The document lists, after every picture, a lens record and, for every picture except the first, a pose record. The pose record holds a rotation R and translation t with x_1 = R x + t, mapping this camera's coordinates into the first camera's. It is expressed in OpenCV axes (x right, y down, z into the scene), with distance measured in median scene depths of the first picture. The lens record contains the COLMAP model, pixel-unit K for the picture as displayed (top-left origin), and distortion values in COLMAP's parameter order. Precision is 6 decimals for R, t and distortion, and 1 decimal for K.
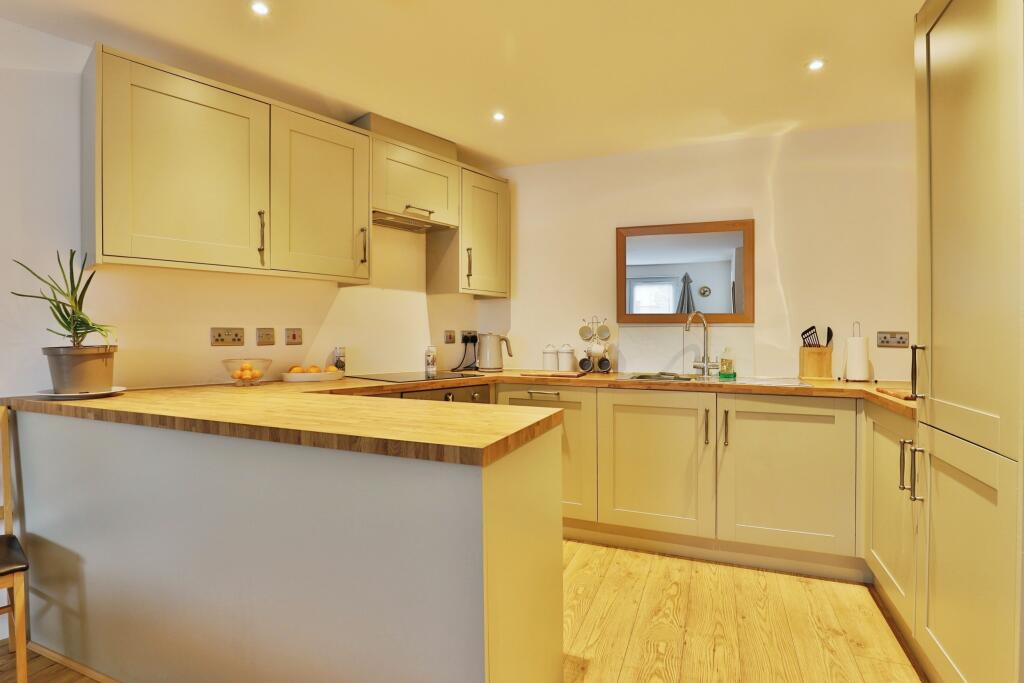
lens RADIAL K [[496.7, 0, 512.0], [0, 496.7, 341.5], [0, 0, 1]] dist [-0.000357, -0.000030]
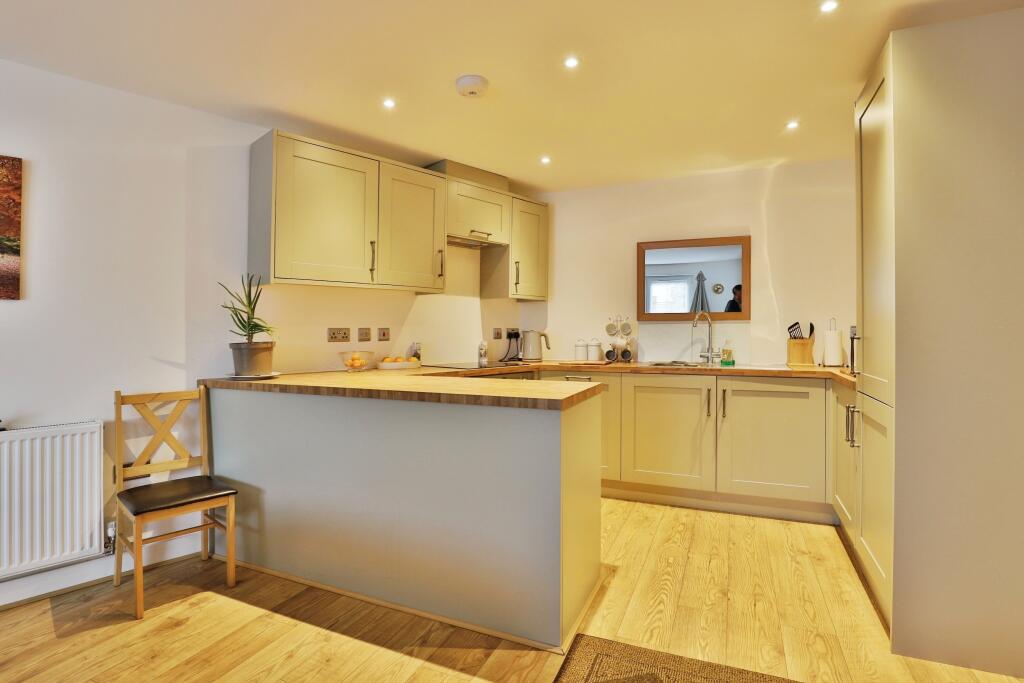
lens RADIAL K [[492.1, 0, 509.8], [0, 492.1, 363.6], [0, 0, 1]] dist [0.001447, 0.000022]
pose [[0.999332, -0.006733, -0.035933, -0.069918], [0.008611, 0.998591, 0.052365, 0.001800], [0.035529, -0.052639, 0.997981, -0.266039]]
